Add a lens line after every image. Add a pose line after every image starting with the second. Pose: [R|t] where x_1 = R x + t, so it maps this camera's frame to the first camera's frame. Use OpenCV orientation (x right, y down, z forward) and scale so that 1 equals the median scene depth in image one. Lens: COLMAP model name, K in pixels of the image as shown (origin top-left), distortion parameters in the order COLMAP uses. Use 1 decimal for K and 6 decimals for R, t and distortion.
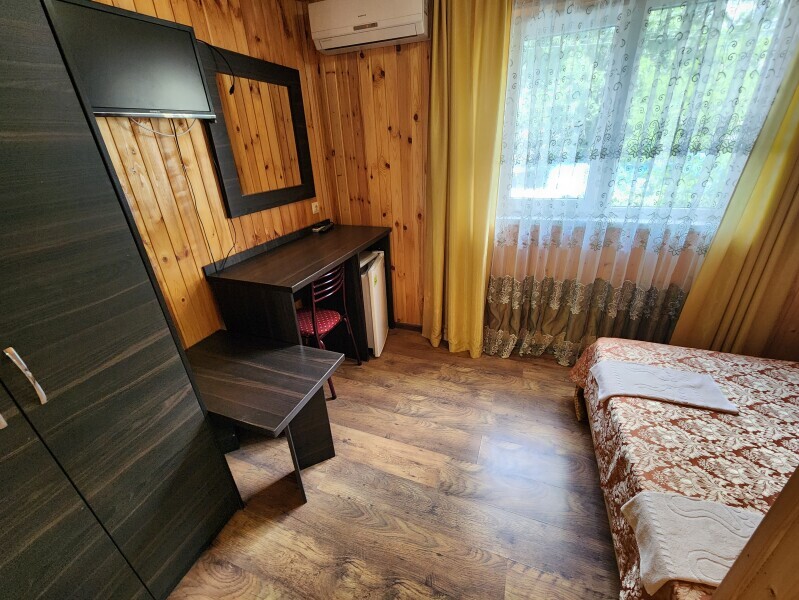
lens RADIAL K [[331.8, 0, 401.5], [0, 331.8, 295.5], [0, 0, 1]] dist [-0.002040, -0.001056]
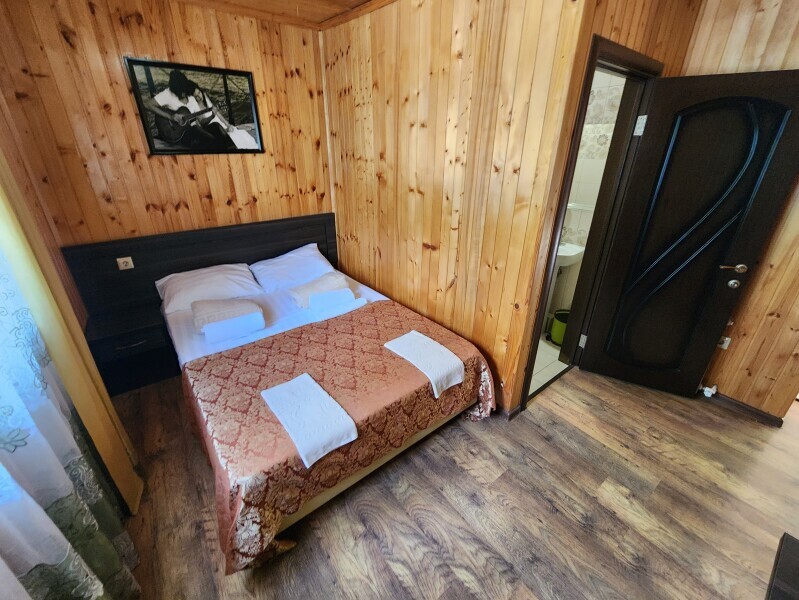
lens RADIAL K [[331.8, 0, 397.6], [0, 331.8, 293.3], [0, 0, 1]] dist [-0.002040, -0.001056]
pose [[-0.846894, -0.181285, 0.499906, 0.064686], [0.249256, 0.695089, 0.674331, -0.428370], [-0.469725, 0.695692, -0.543480, 0.840663]]
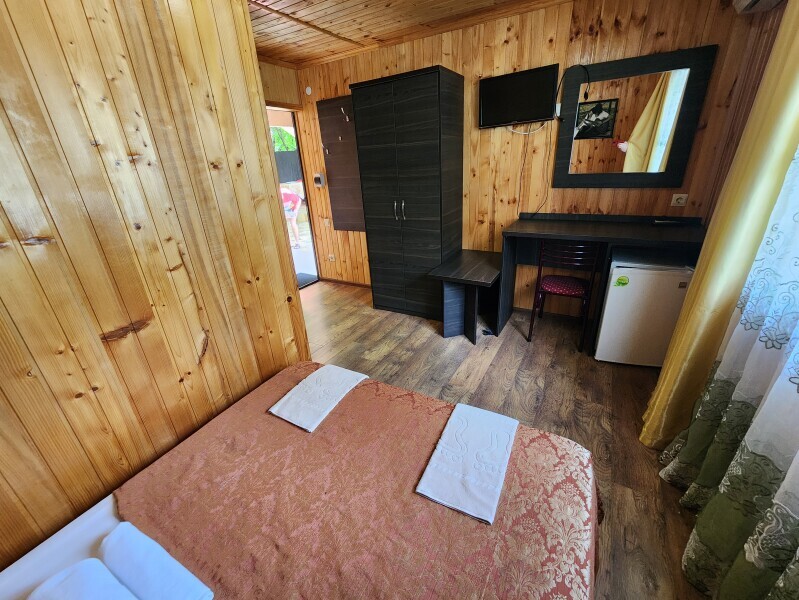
lens RADIAL K [[331.8, 0, 396.9], [0, 331.8, 300.3], [0, 0, 1]] dist [-0.002040, -0.001056]
pose [[-0.170860, 0.436017, -0.883570, 0.975778], [-0.353490, 0.809931, 0.468035, -0.241214], [0.919702, 0.392302, 0.015743, 0.482262]]
